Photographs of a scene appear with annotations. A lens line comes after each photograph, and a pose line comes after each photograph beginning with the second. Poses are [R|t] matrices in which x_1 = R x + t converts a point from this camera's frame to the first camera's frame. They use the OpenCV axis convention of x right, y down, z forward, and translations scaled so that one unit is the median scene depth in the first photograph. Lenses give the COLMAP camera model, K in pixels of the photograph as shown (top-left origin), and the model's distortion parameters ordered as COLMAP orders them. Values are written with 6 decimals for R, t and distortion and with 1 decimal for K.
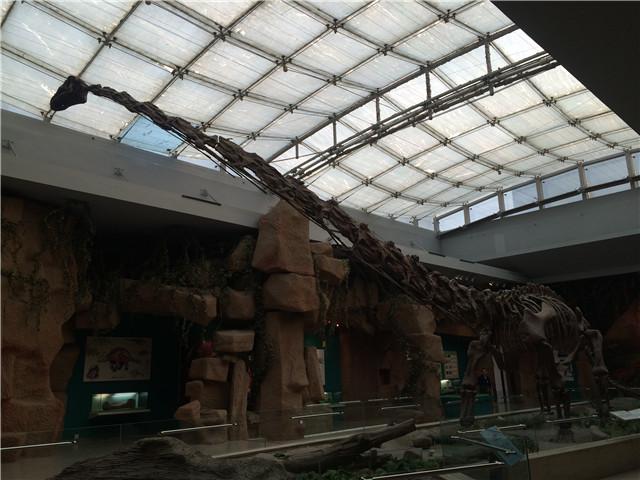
lens RADIAL K [[543.5, 0, 317.4], [0, 543.5, 242.4], [0, 0, 1]] dist [0.050604, -0.010828]
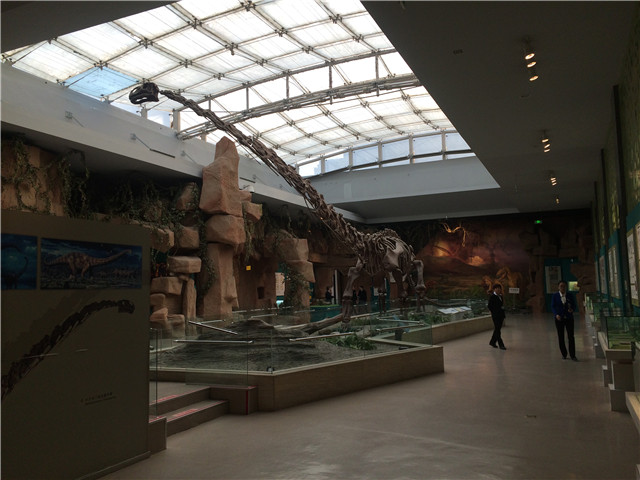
lens RADIAL K [[543.5, 0, 317.4], [0, 543.5, 242.4], [0, 0, 1]] dist [0.050604, -0.010828]
pose [[0.937280, 0.032655, 0.347045, -0.297629], [-0.081329, 0.988611, 0.126627, -0.060774], [-0.338957, -0.146910, 0.929261, -0.303006]]
